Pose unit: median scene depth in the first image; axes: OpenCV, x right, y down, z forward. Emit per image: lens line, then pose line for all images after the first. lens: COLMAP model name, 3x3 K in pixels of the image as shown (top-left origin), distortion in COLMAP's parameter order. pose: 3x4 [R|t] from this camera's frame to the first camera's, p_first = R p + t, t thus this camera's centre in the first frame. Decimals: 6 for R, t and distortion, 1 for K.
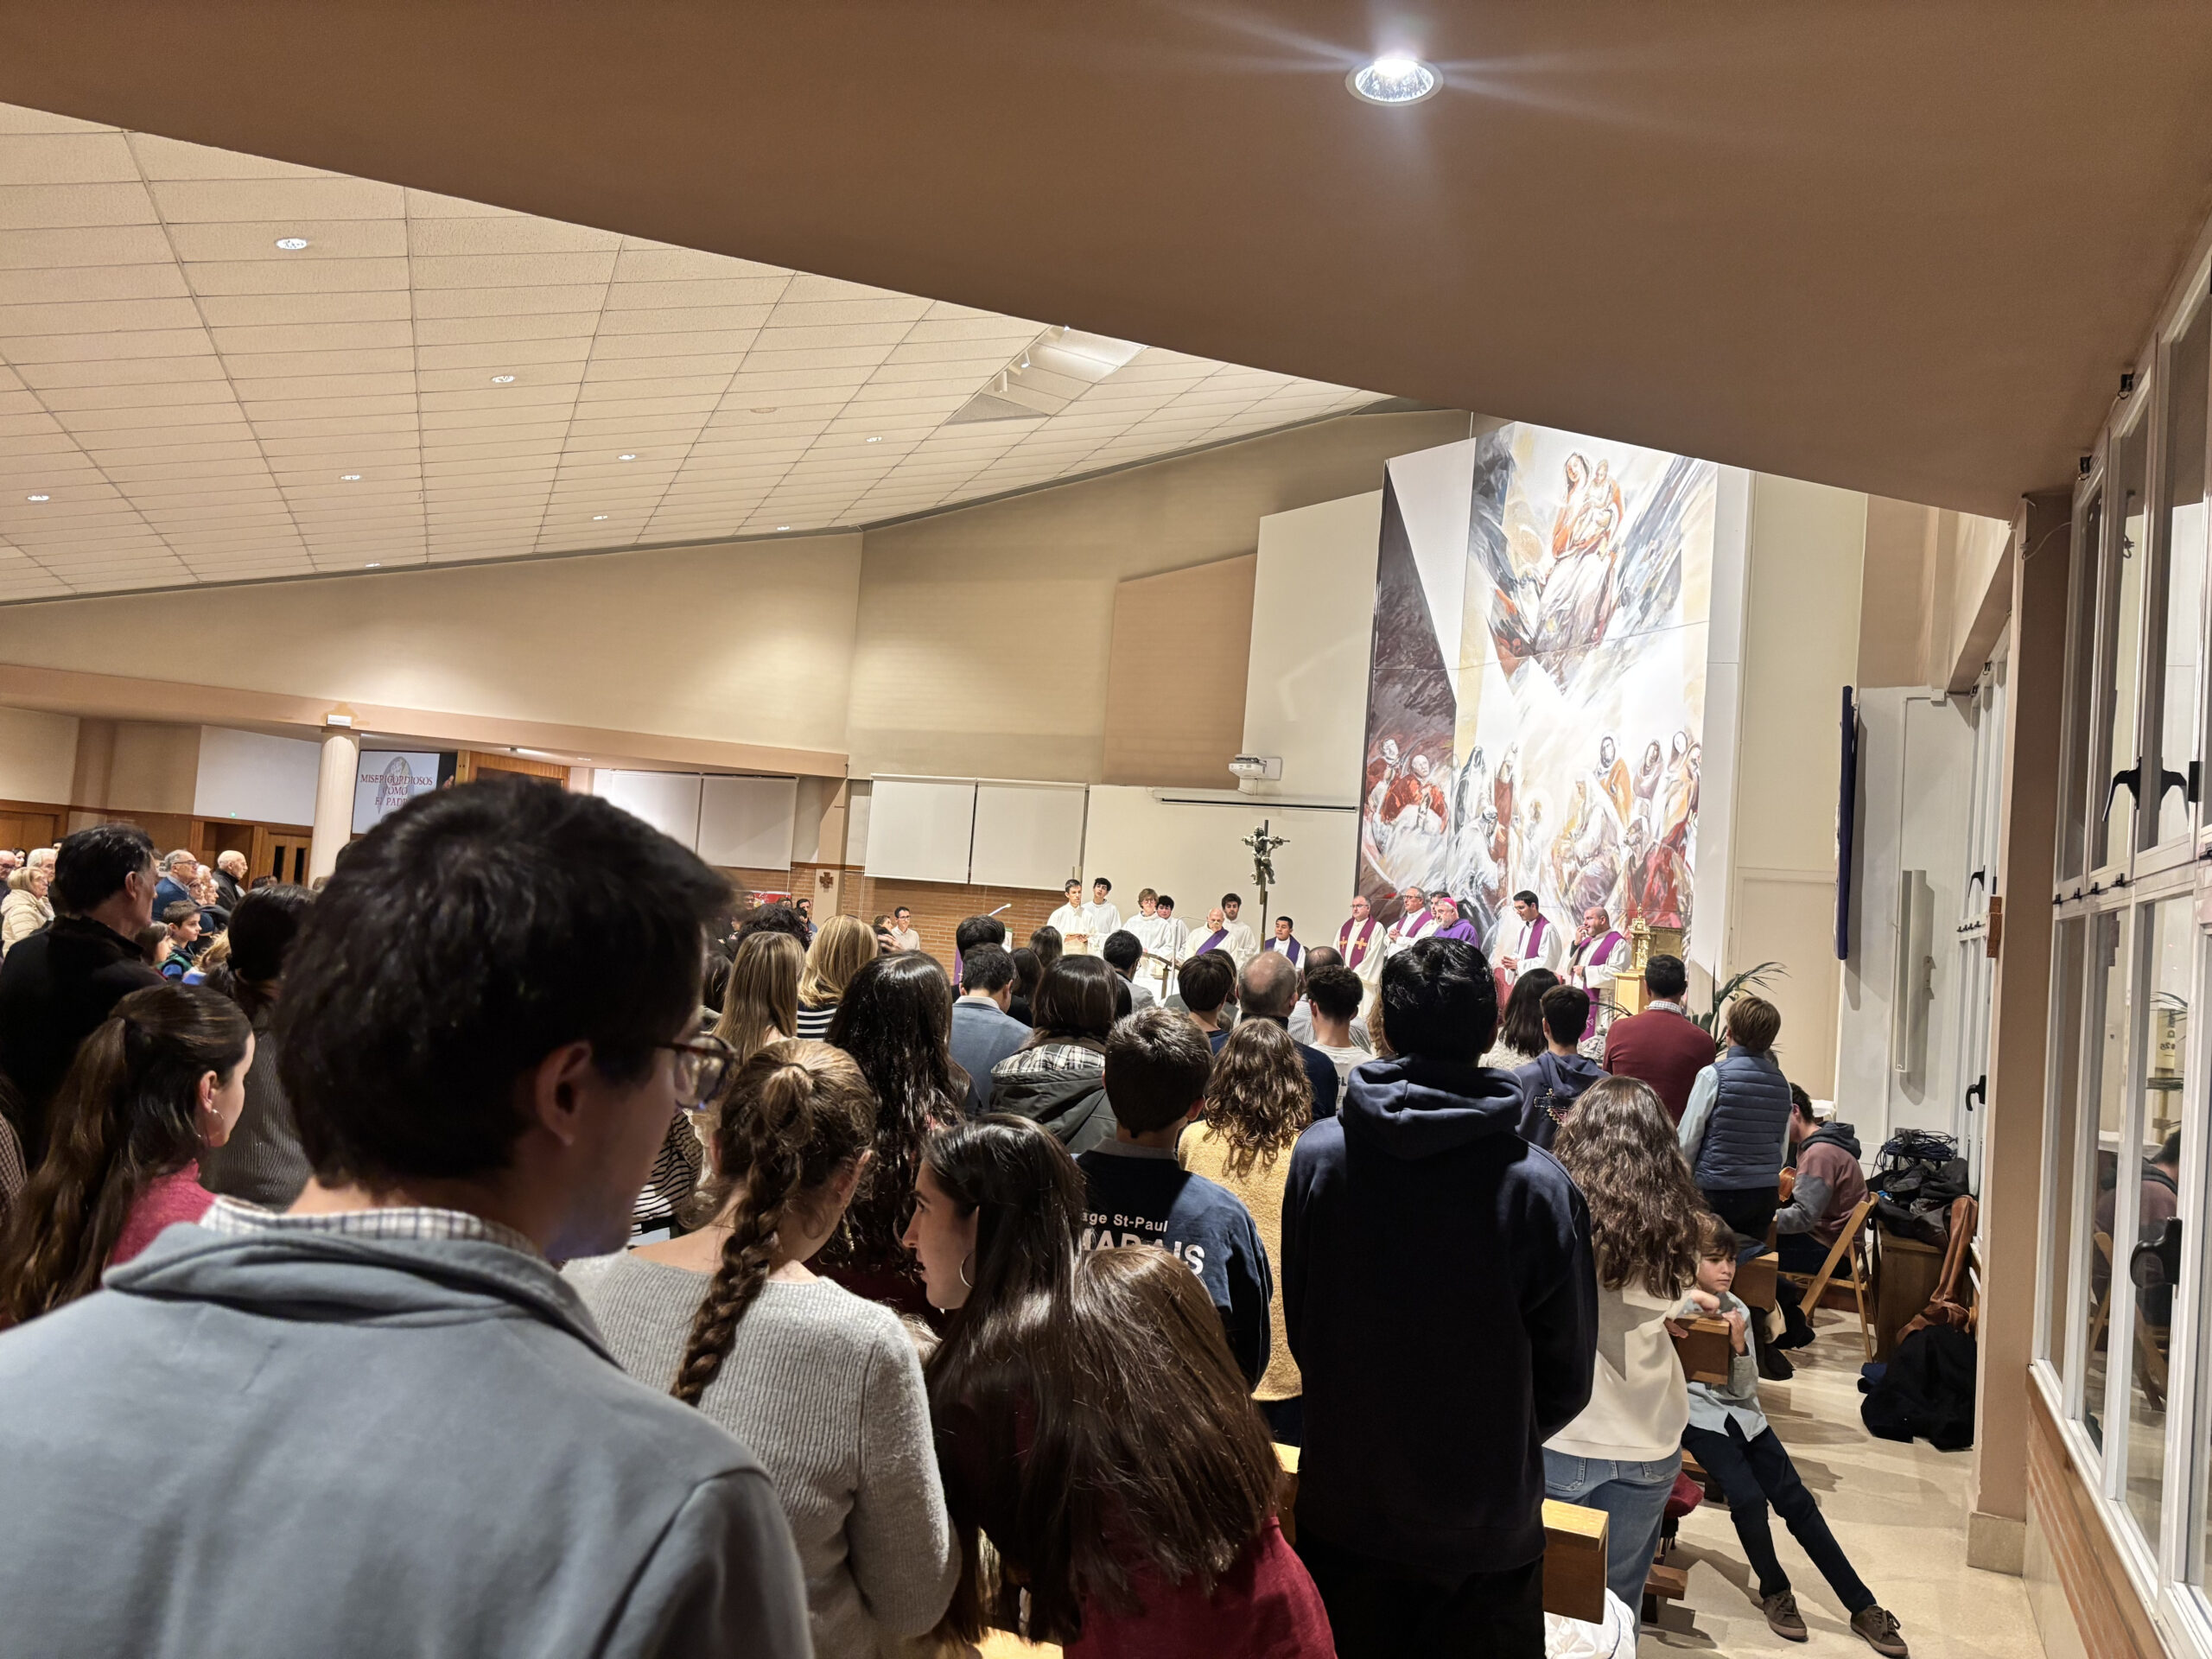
lens RADIAL K [[1708.8, 0, 1006.2], [0, 1708.8, 841.6], [0, 0, 1]] dist [0.047806, -0.184146]
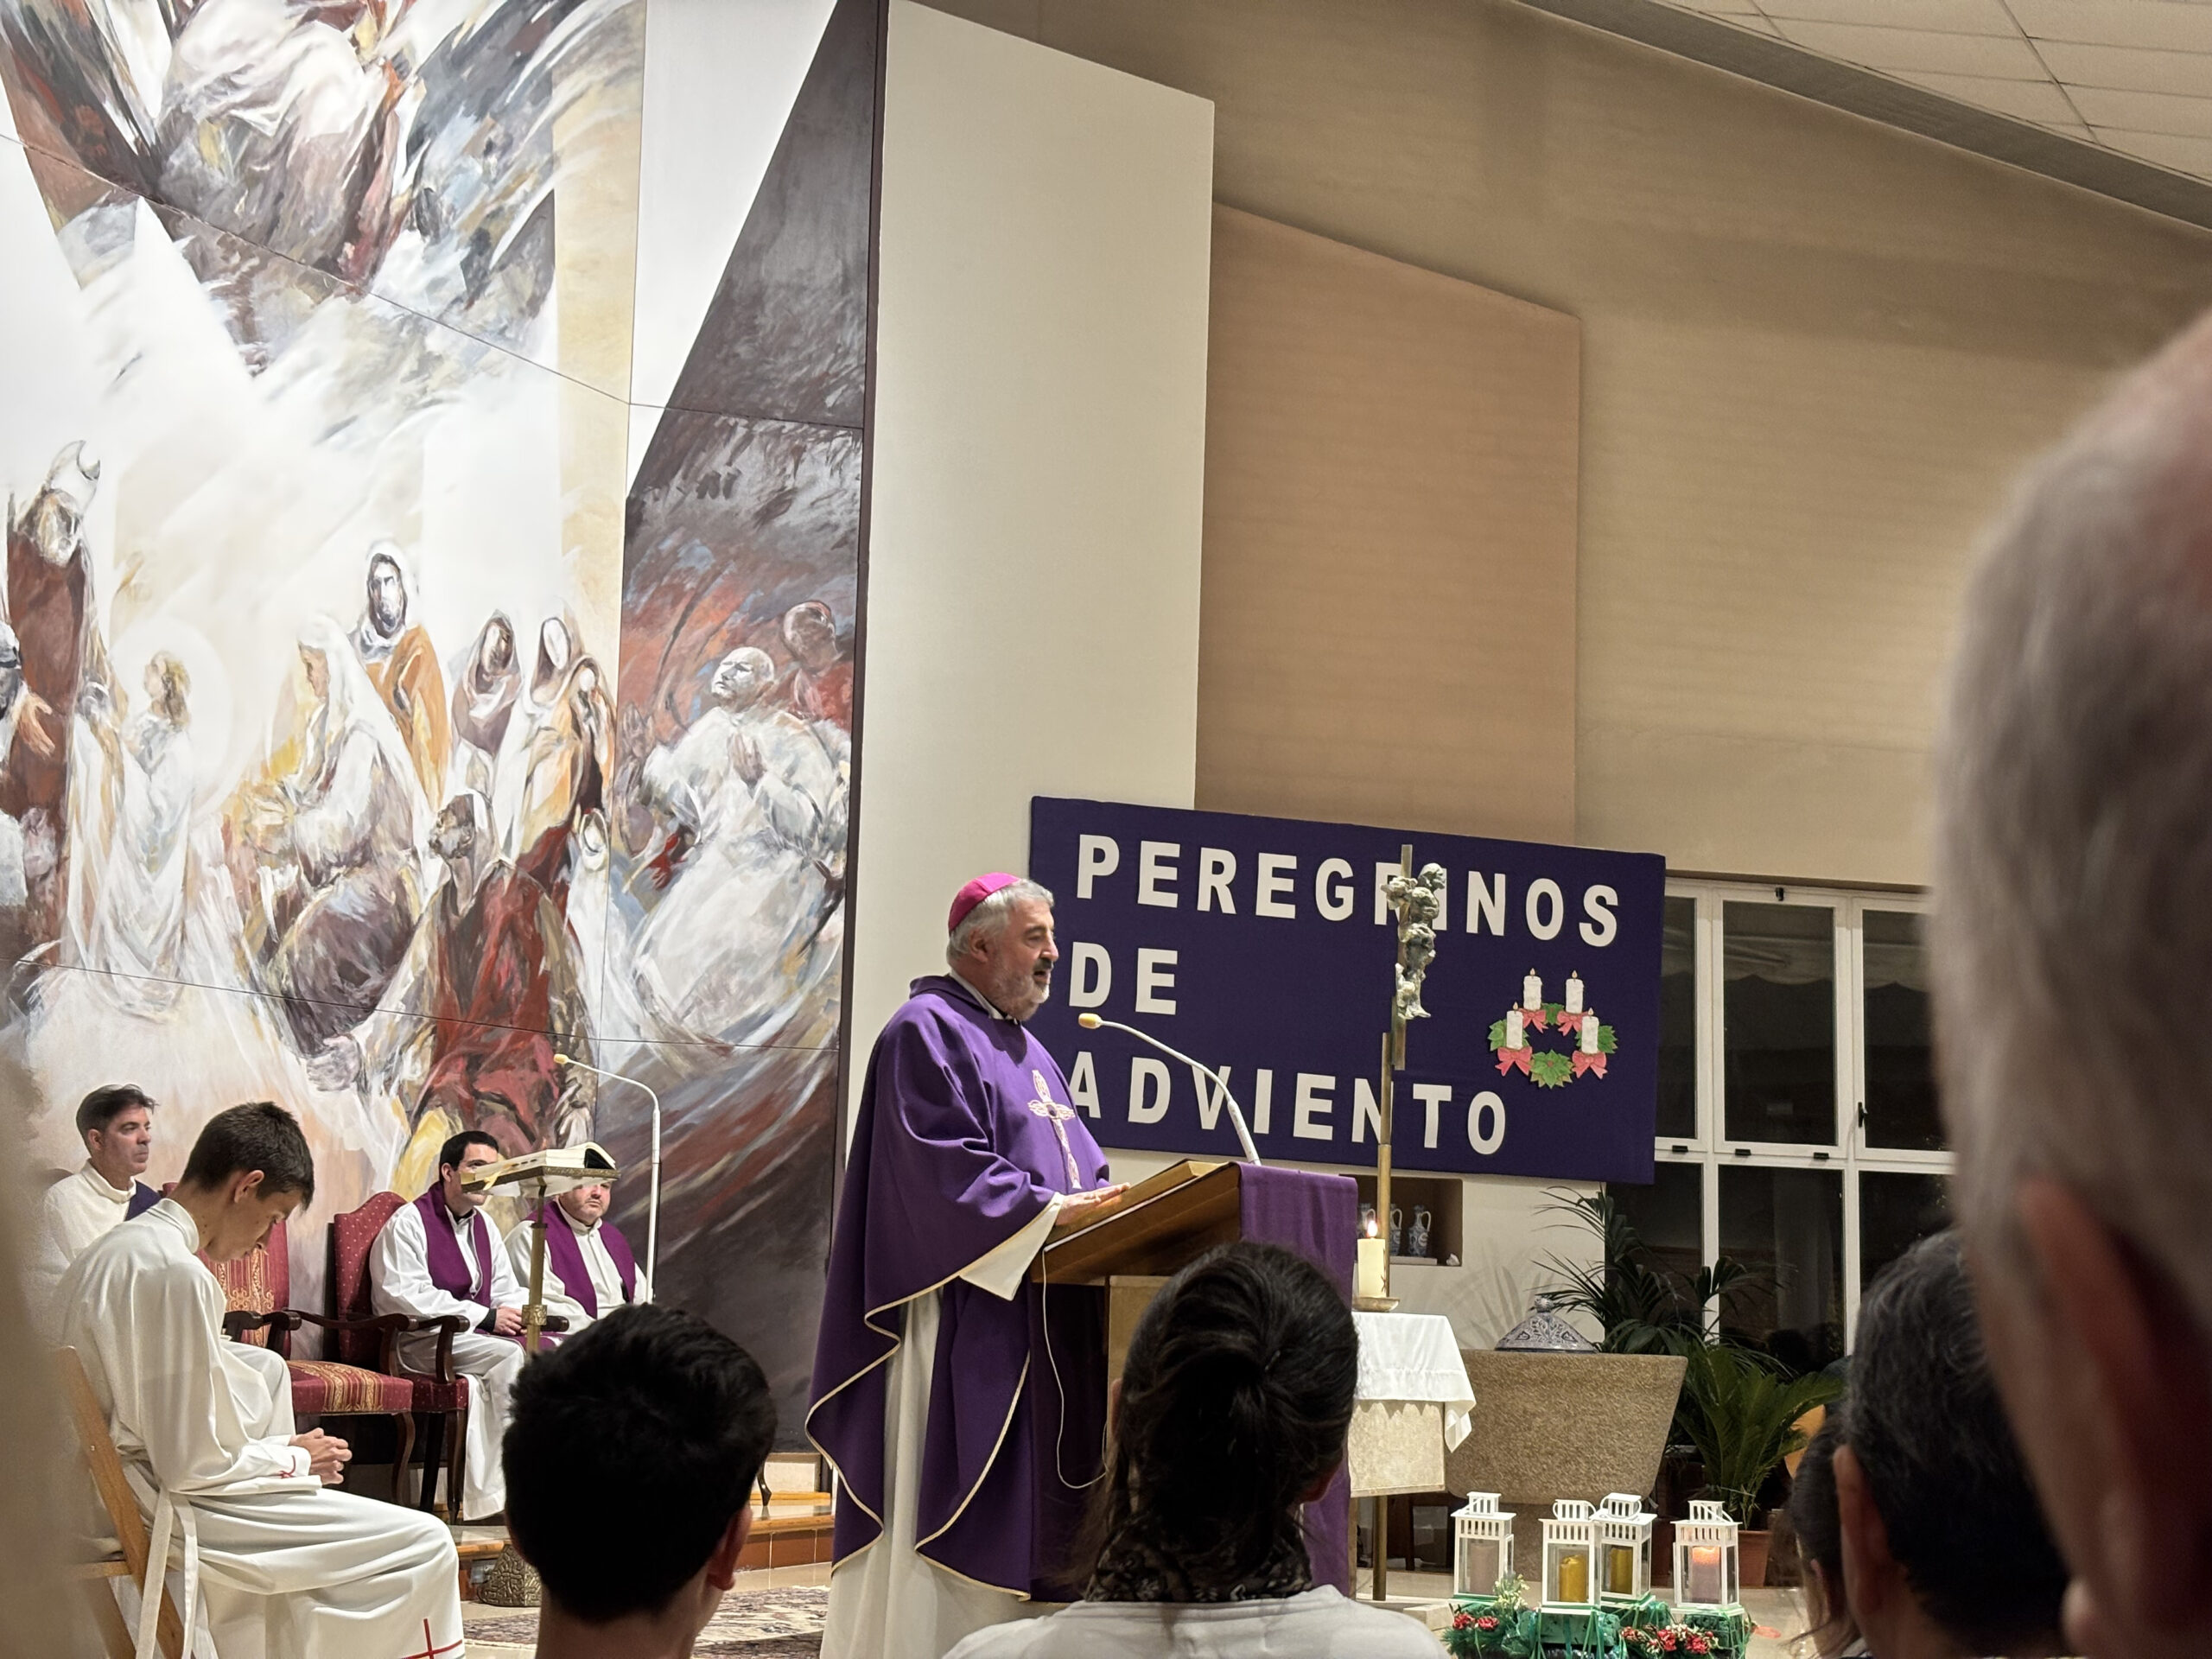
lens RADIAL K [[3269.5, 0, 1103.8], [0, 3269.5, 848.0], [0, 0, 1]] dist [0.256582, -1.015975]
pose [[-0.681868, 0.007541, 0.731437, -0.272642], [-0.108121, 0.987924, -0.110979, 0.062245], [-0.723441, -0.154757, -0.672818, 1.269760]]
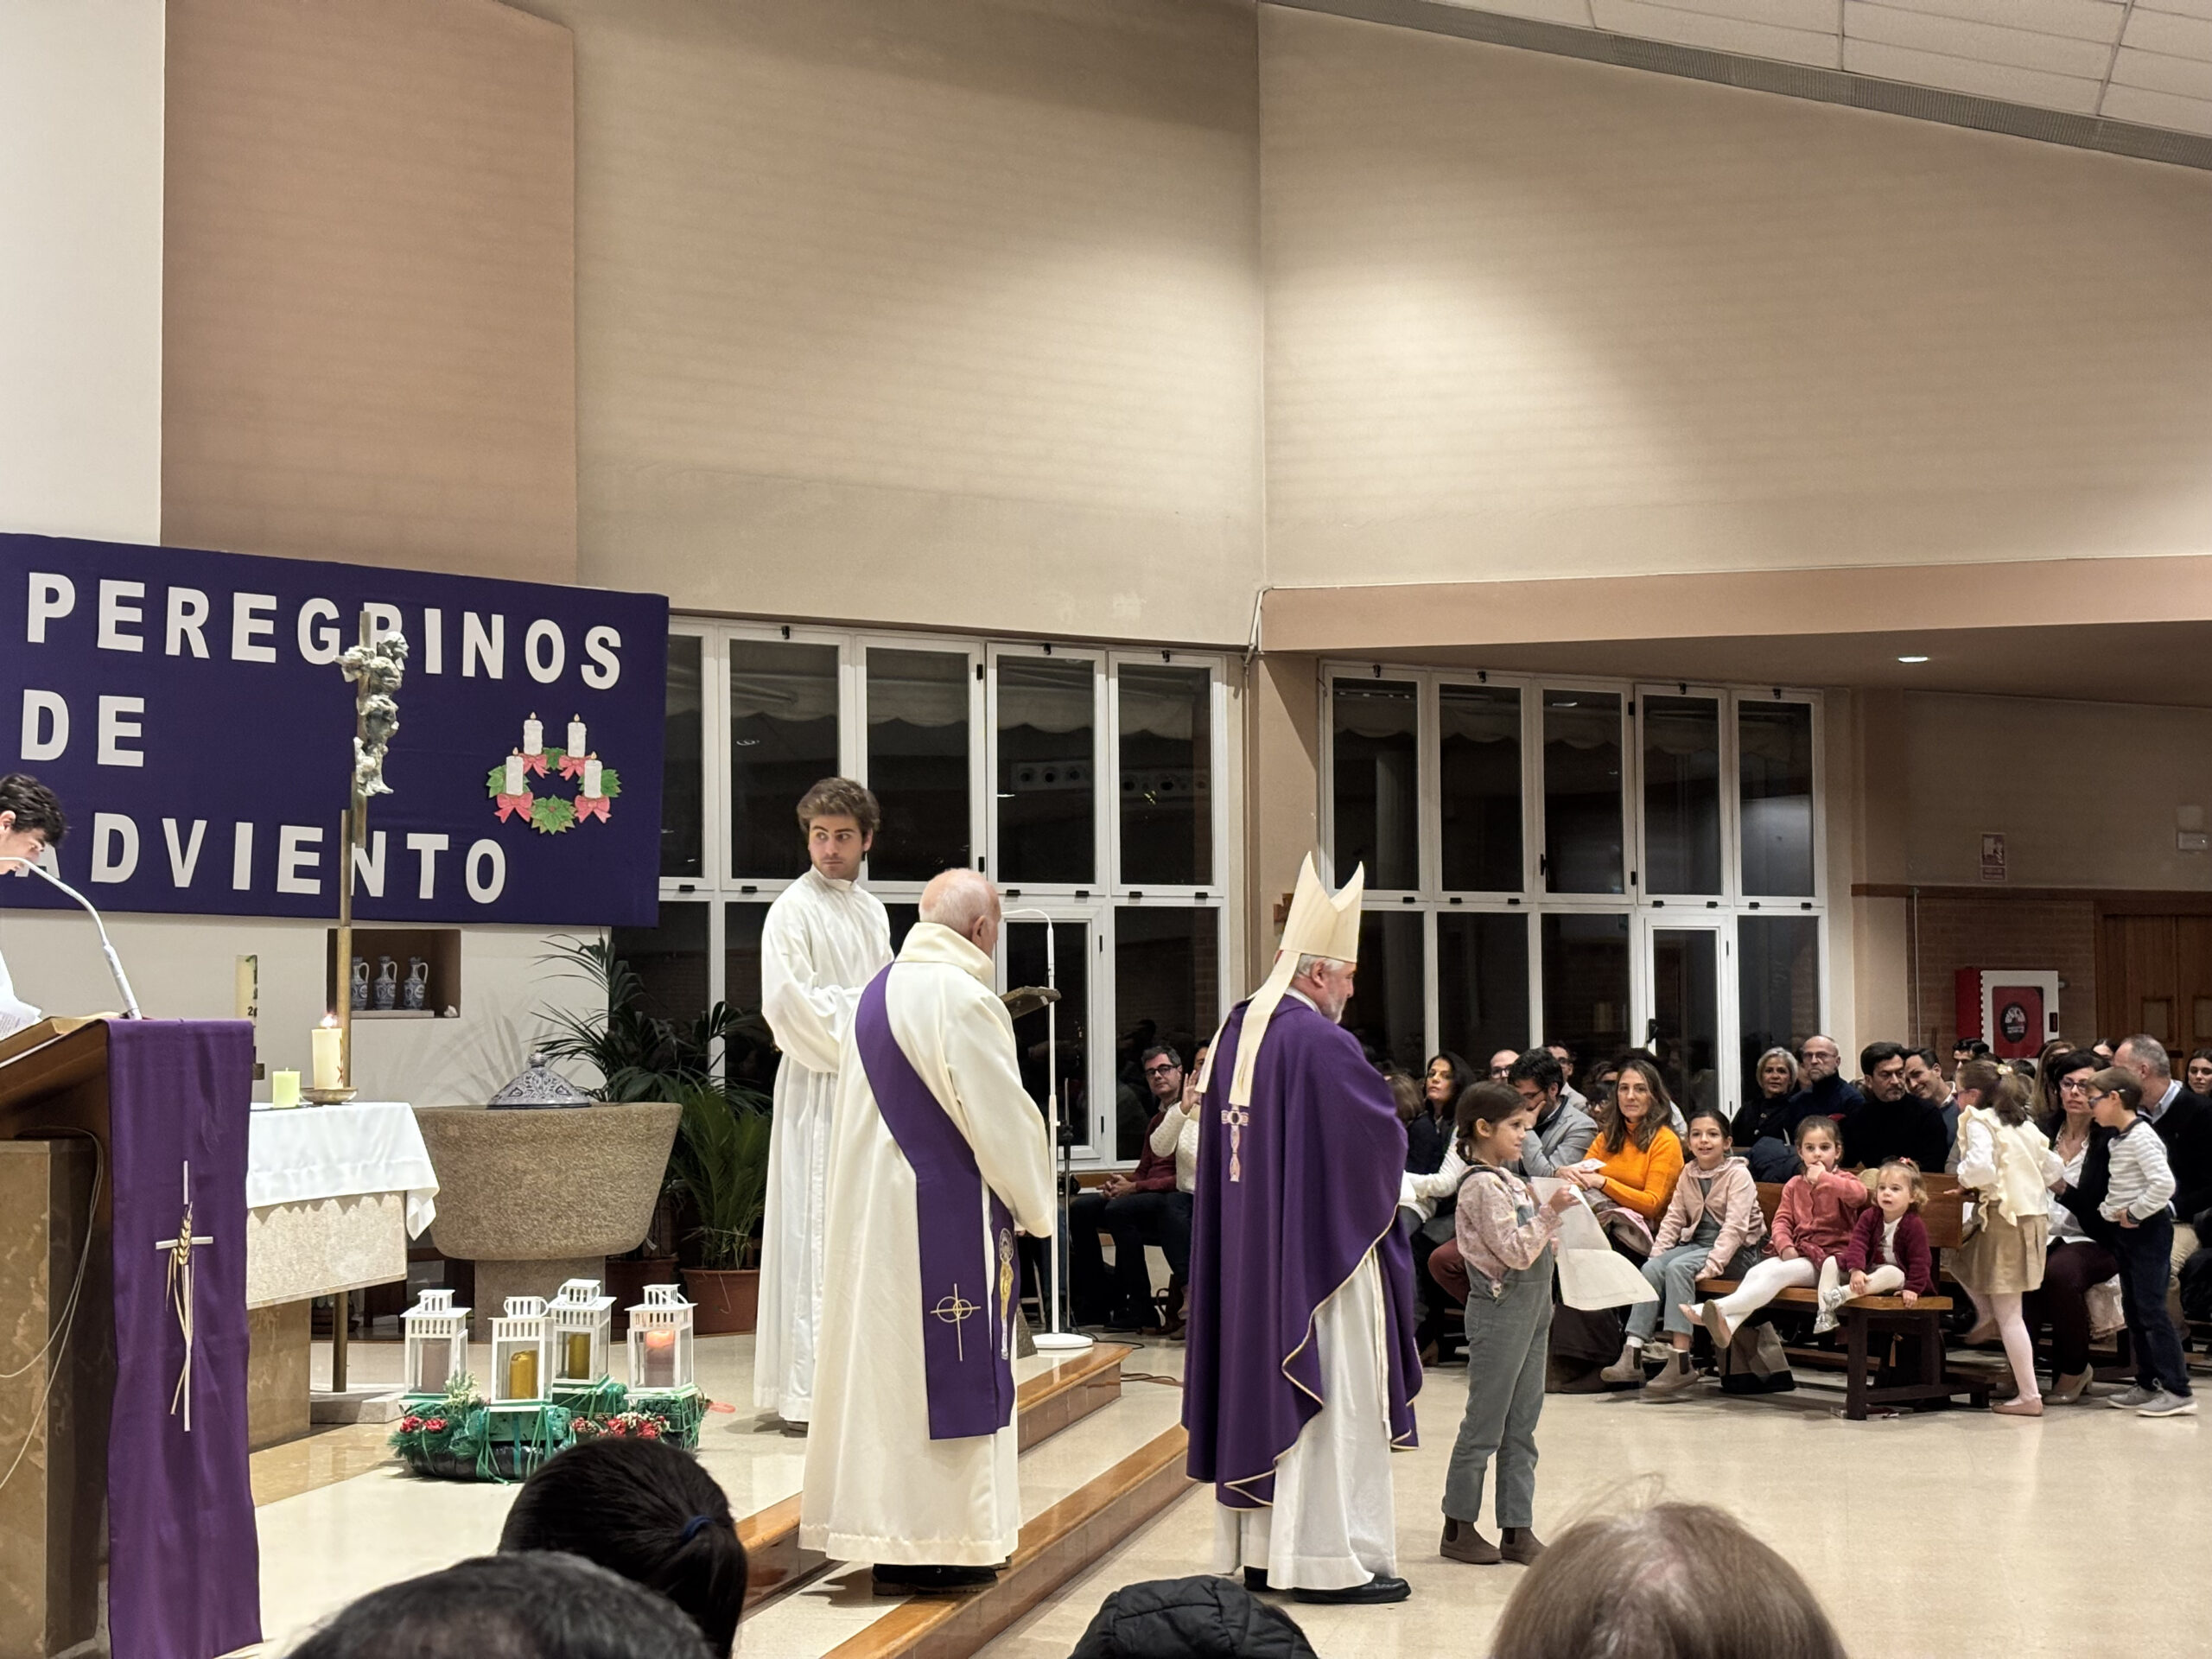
lens RADIAL K [[3268.0, 0, 1133.3], [0, 3268.0, 845.2], [0, 0, 1]] dist [0.268765, -1.146746]
pose [[-0.863021, -0.046186, 0.503052, -0.277349], [-0.079079, 0.995887, -0.044231, 0.044511], [-0.498940, -0.077953, -0.863124, 1.252063]]
